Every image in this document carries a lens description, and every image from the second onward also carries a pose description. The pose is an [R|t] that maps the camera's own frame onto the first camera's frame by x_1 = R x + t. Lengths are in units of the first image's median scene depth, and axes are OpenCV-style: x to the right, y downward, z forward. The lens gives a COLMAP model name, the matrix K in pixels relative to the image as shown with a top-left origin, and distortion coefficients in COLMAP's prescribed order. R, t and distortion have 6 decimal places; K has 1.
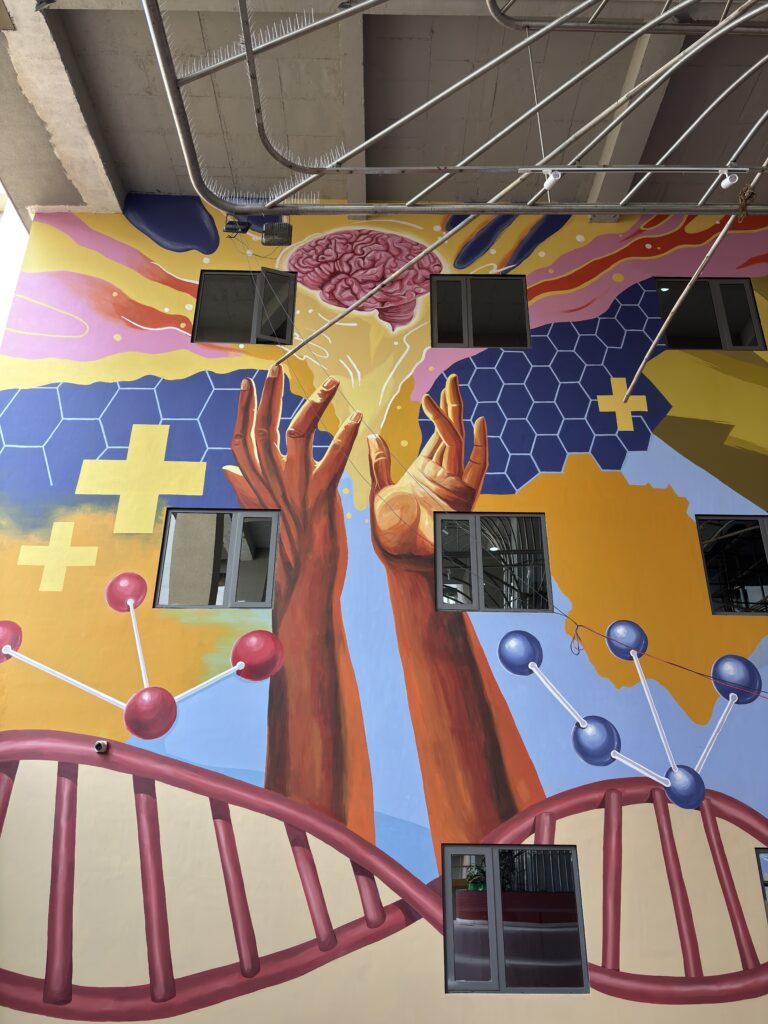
lens RADIAL K [[781.3, 0, 384.0], [0, 781.3, 512.0], [0, 0, 1]] dist [0.013531, 0.001163]
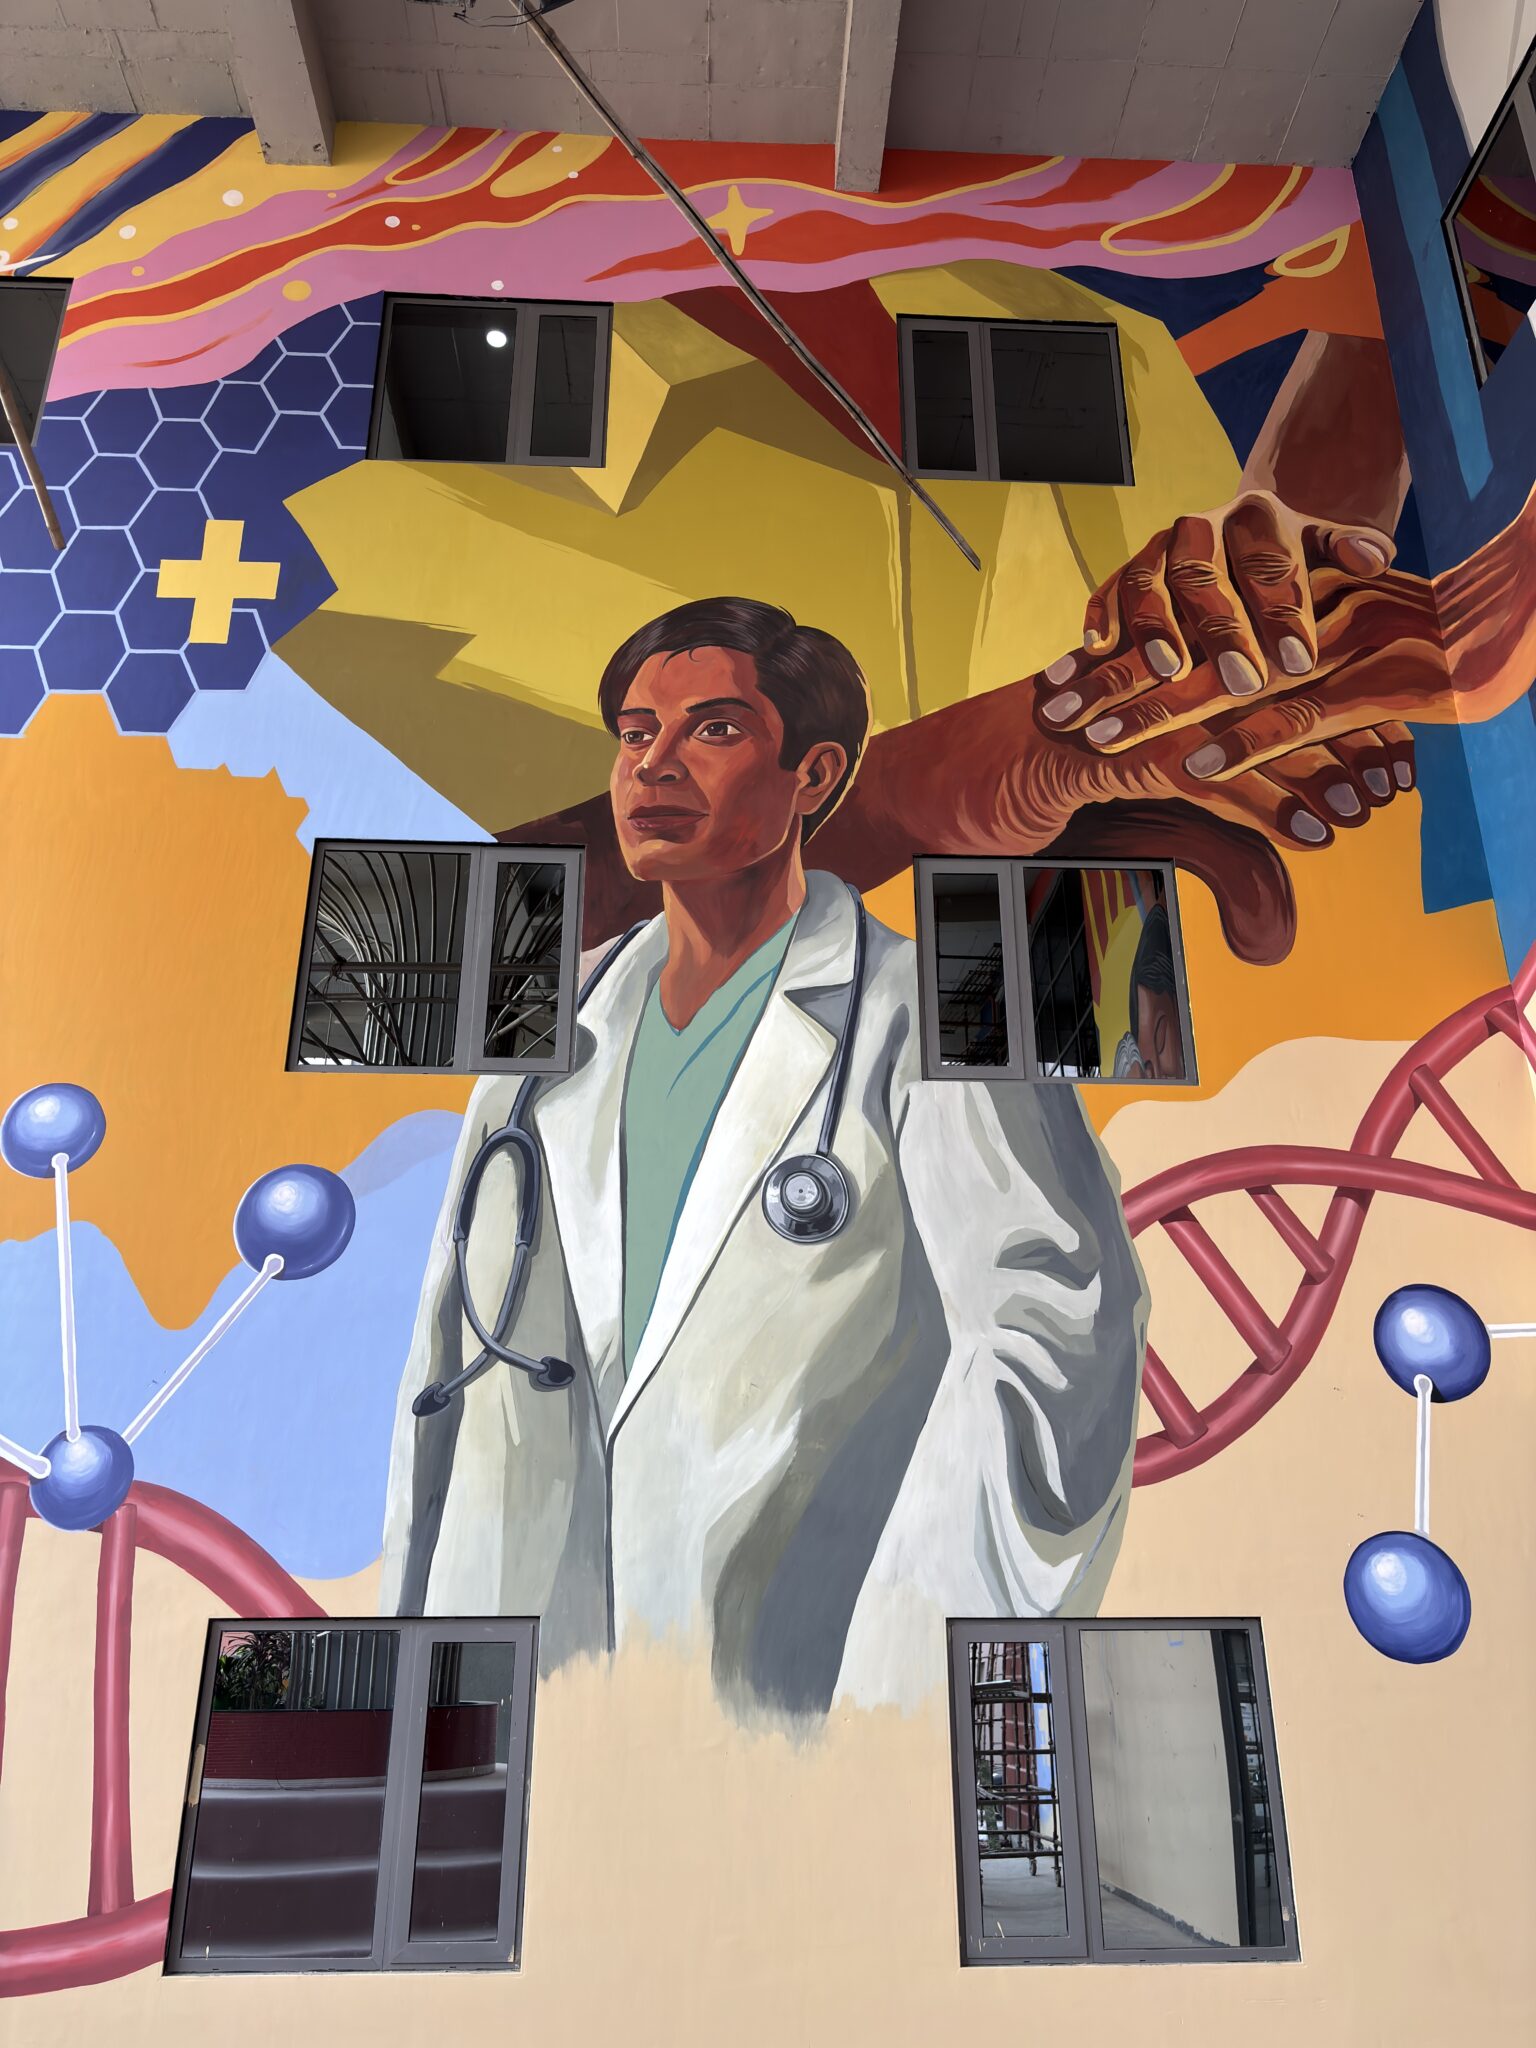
lens RADIAL K [[1583.4, 0, 768.0], [0, 1583.4, 1024.0], [0, 0, 1]] dist [0.025814, -0.005715]
pose [[0.999218, 0.004224, 0.039321, 0.580101], [-0.005902, 0.999073, 0.042640, 0.062010], [-0.039104, -0.042838, 0.998316, 0.133622]]
